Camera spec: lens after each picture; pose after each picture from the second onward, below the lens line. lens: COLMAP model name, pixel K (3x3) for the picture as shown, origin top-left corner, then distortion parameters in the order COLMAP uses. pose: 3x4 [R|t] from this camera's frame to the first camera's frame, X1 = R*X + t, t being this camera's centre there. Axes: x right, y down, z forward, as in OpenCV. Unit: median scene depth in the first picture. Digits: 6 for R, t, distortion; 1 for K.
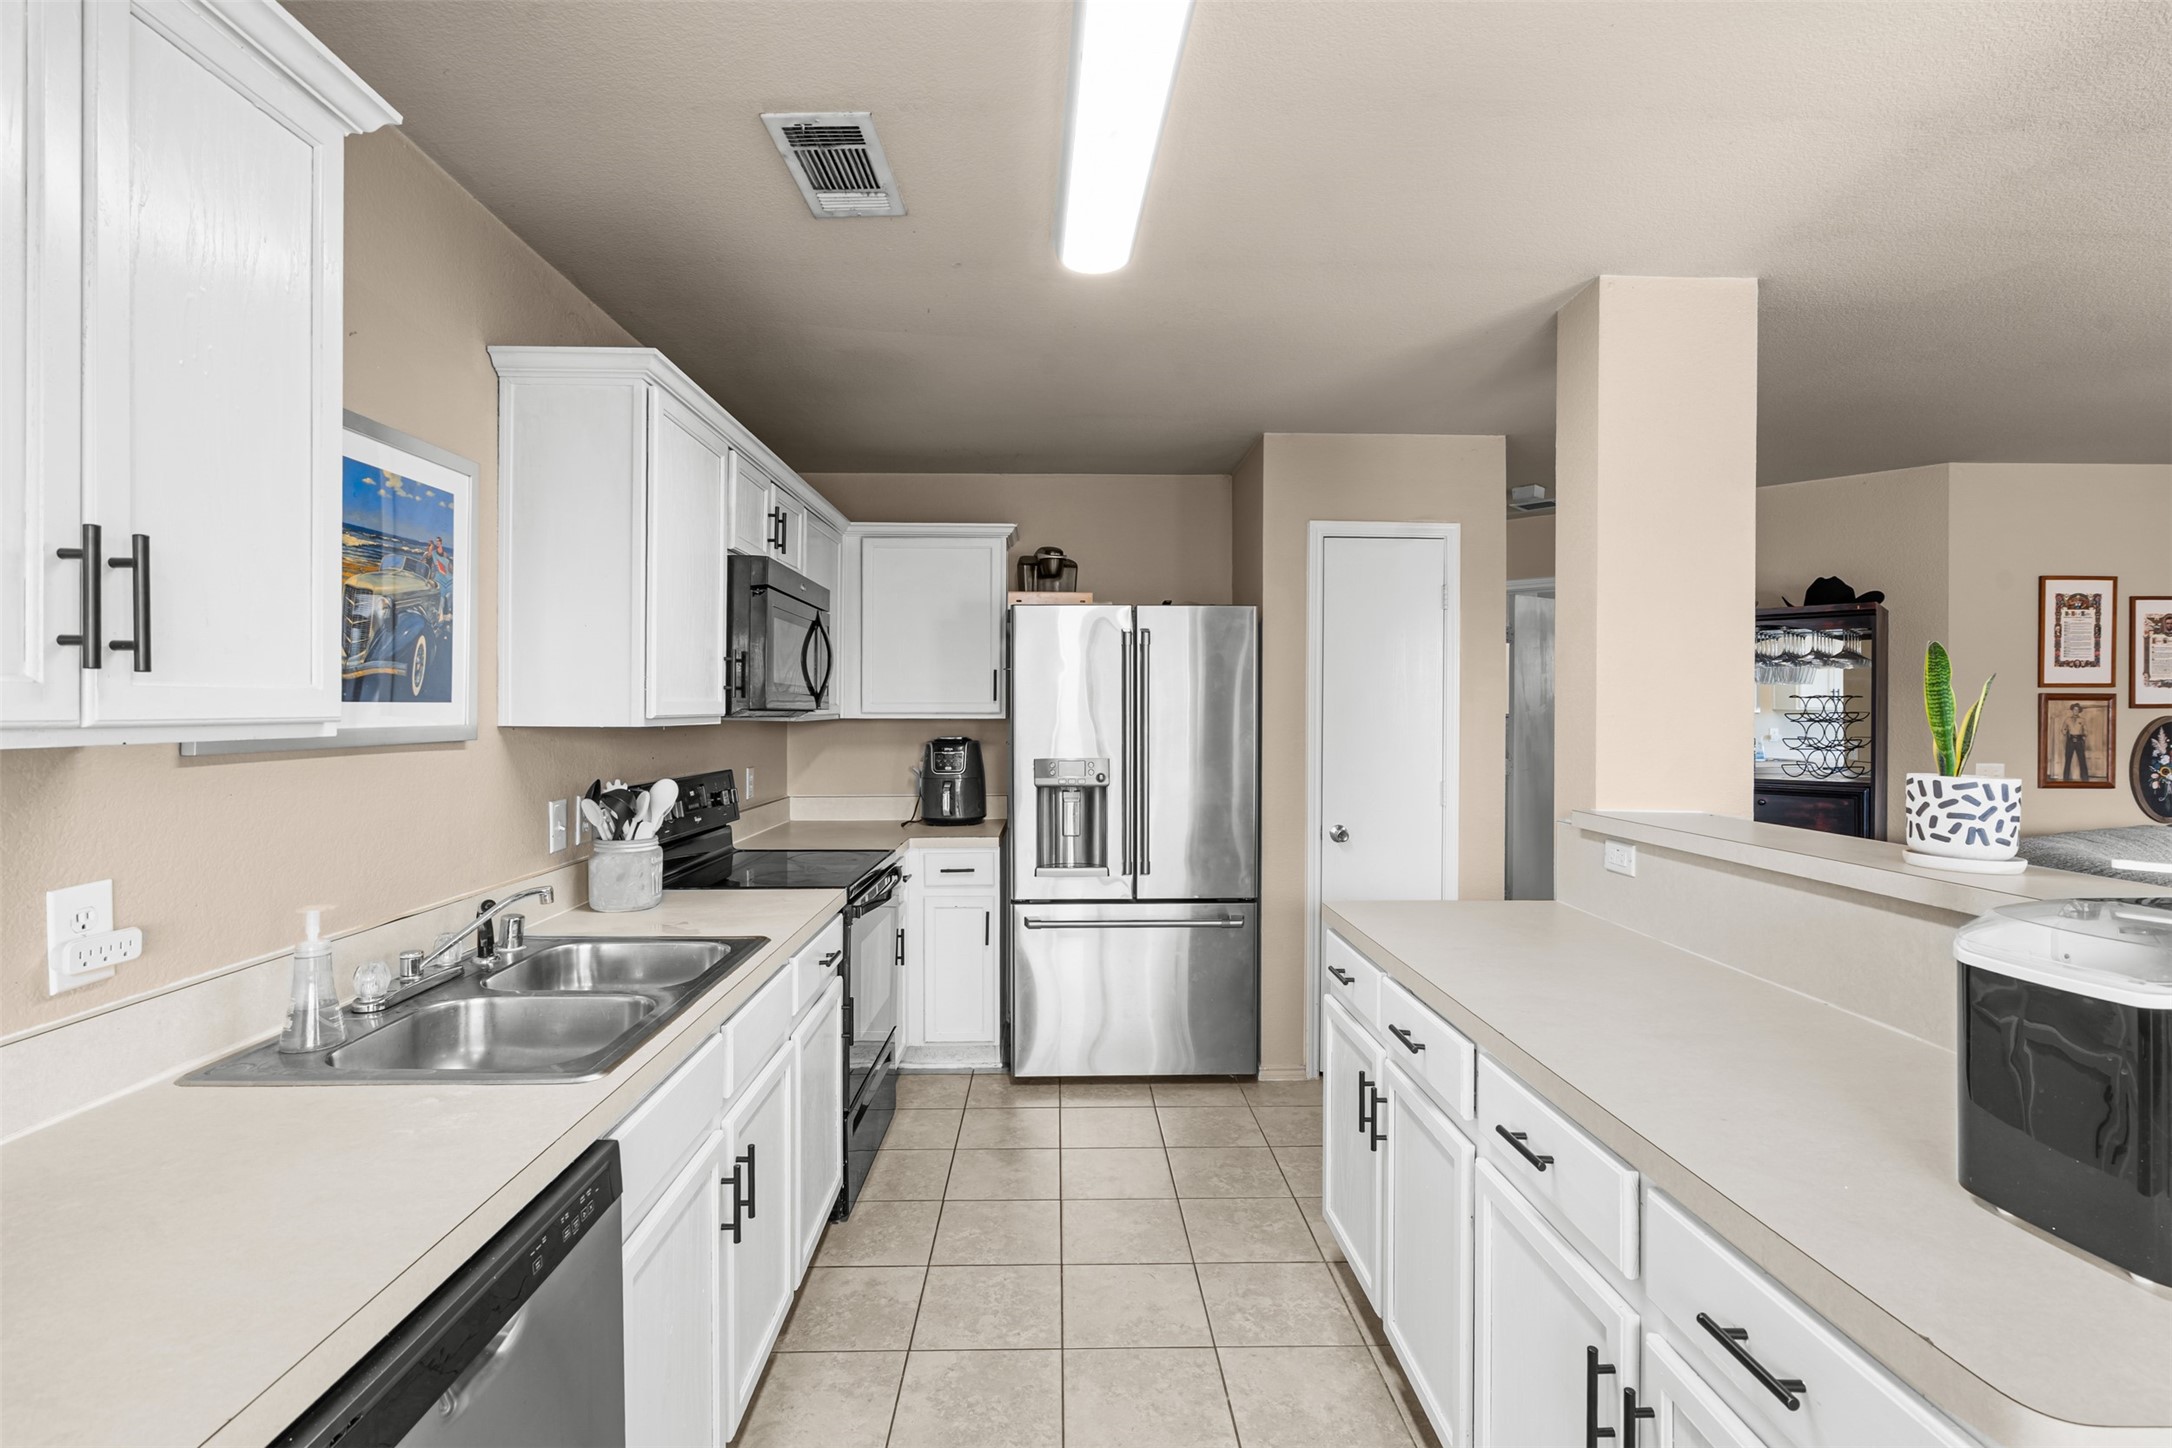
lens RADIAL K [[1013.9, 0, 1081.5], [0, 1013.9, 711.1], [0, 0, 1]] dist [-0.006262, 0.002705]
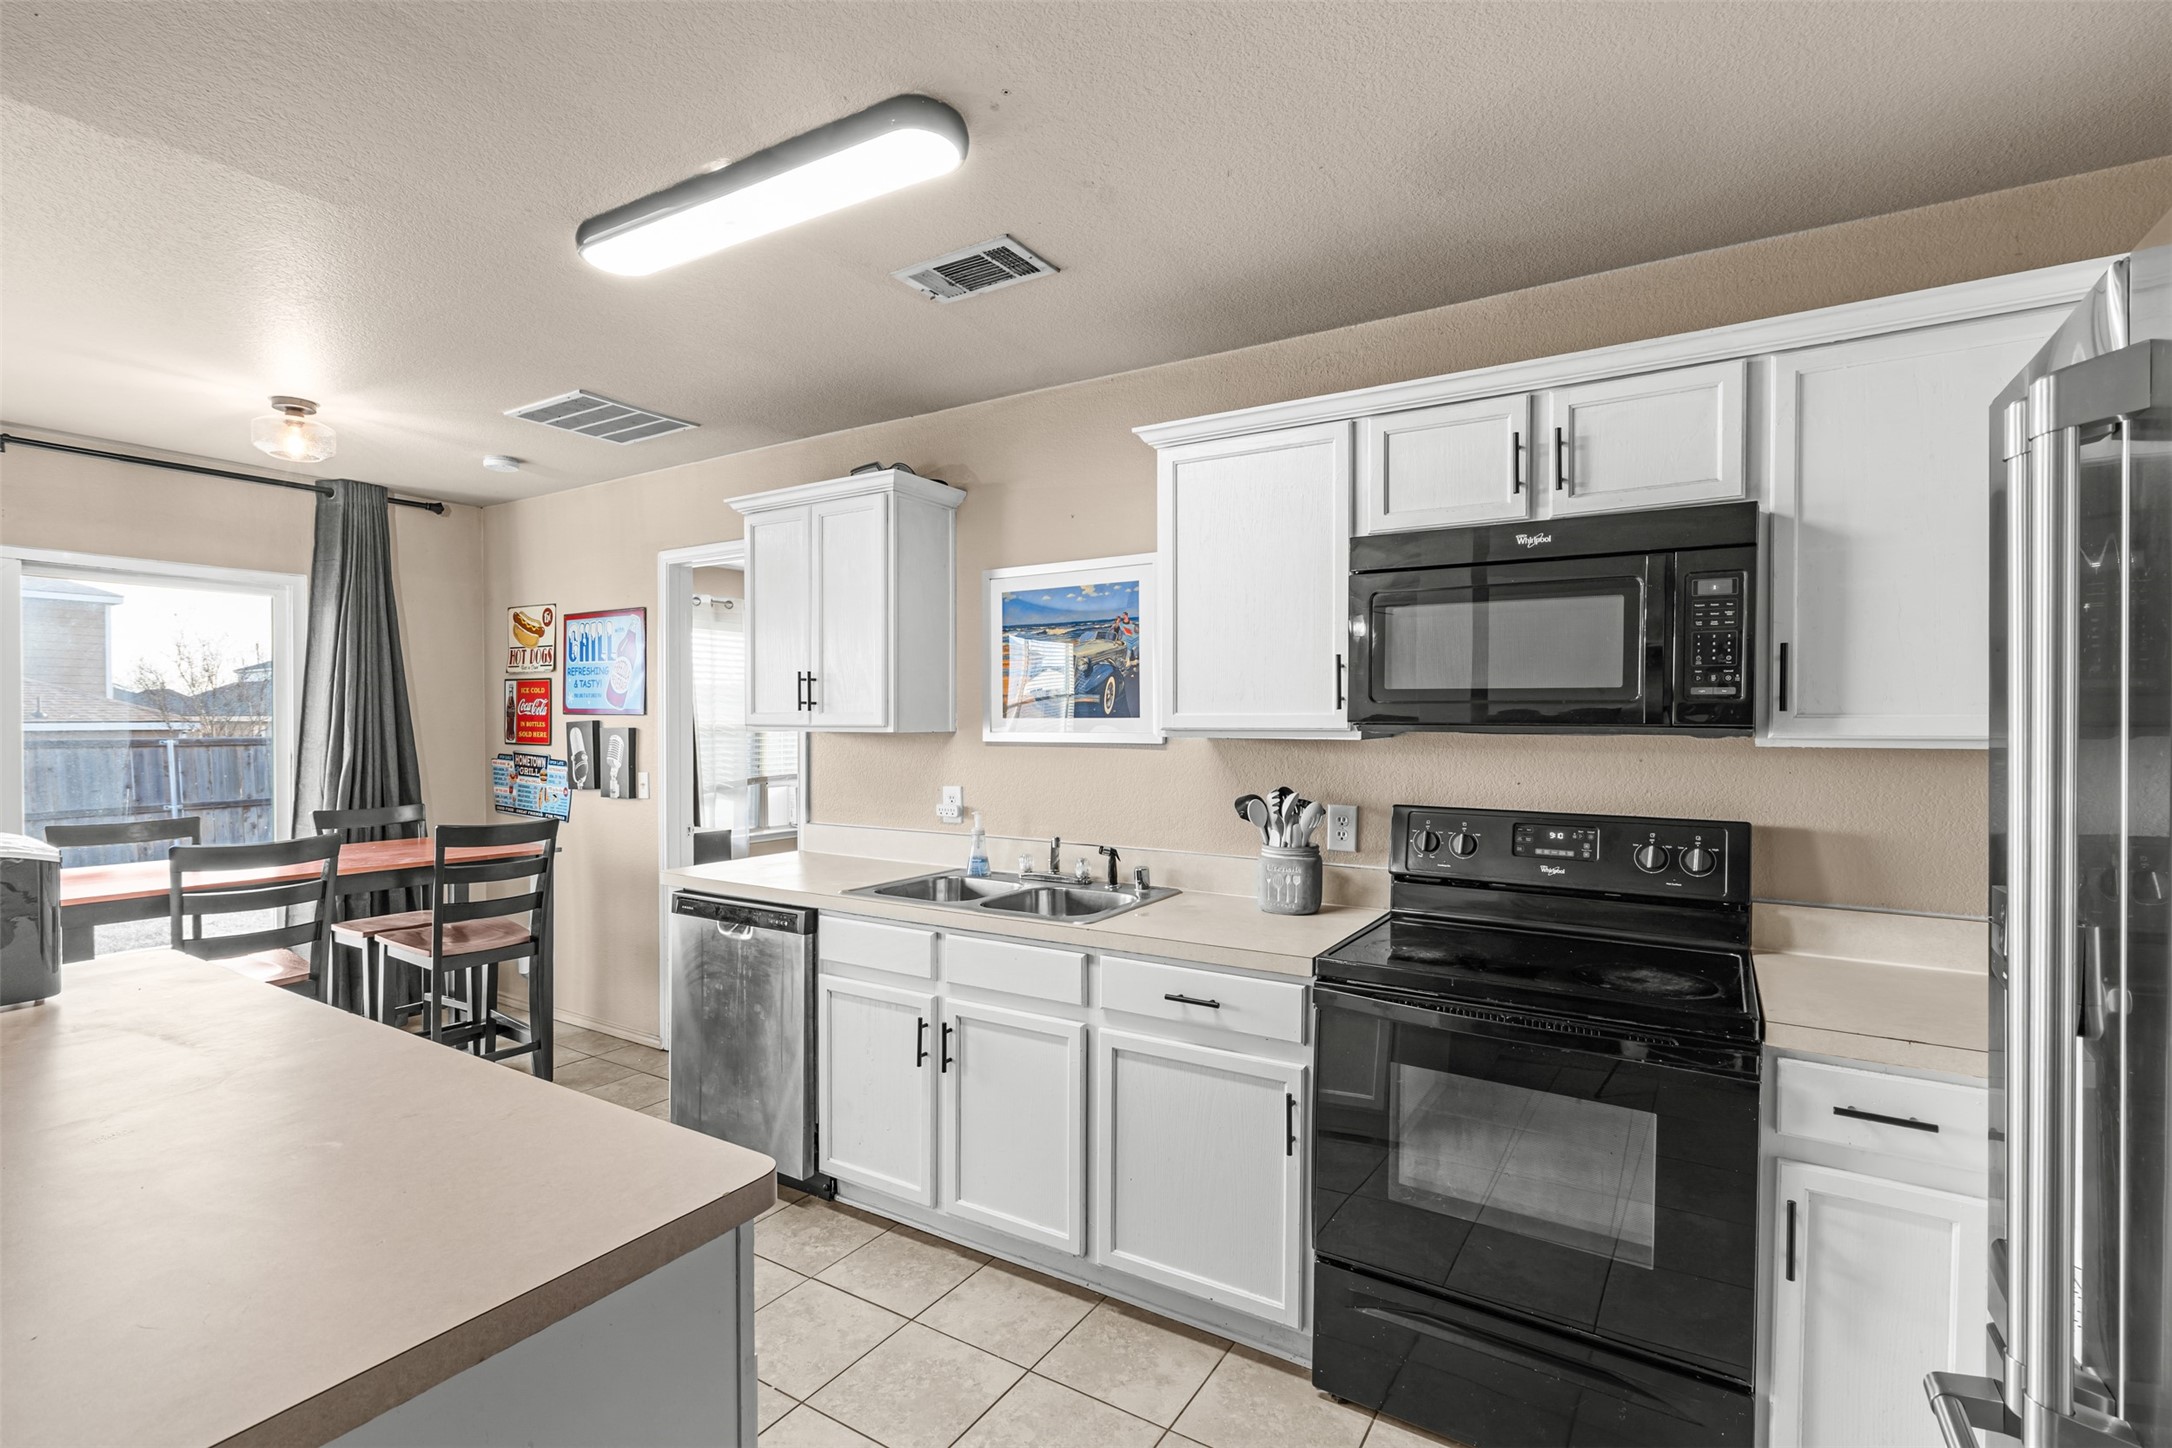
lens RADIAL K [[1013.9, 0, 1081.8], [0, 1013.9, 729.1], [0, 0, 1]] dist [-0.006262, 0.002705]
pose [[-0.559504, 0.008918, -0.828780, 0.331542], [-0.002469, 0.999920, 0.012427, -0.004896], [0.828824, 0.008999, -0.559437, 0.855324]]
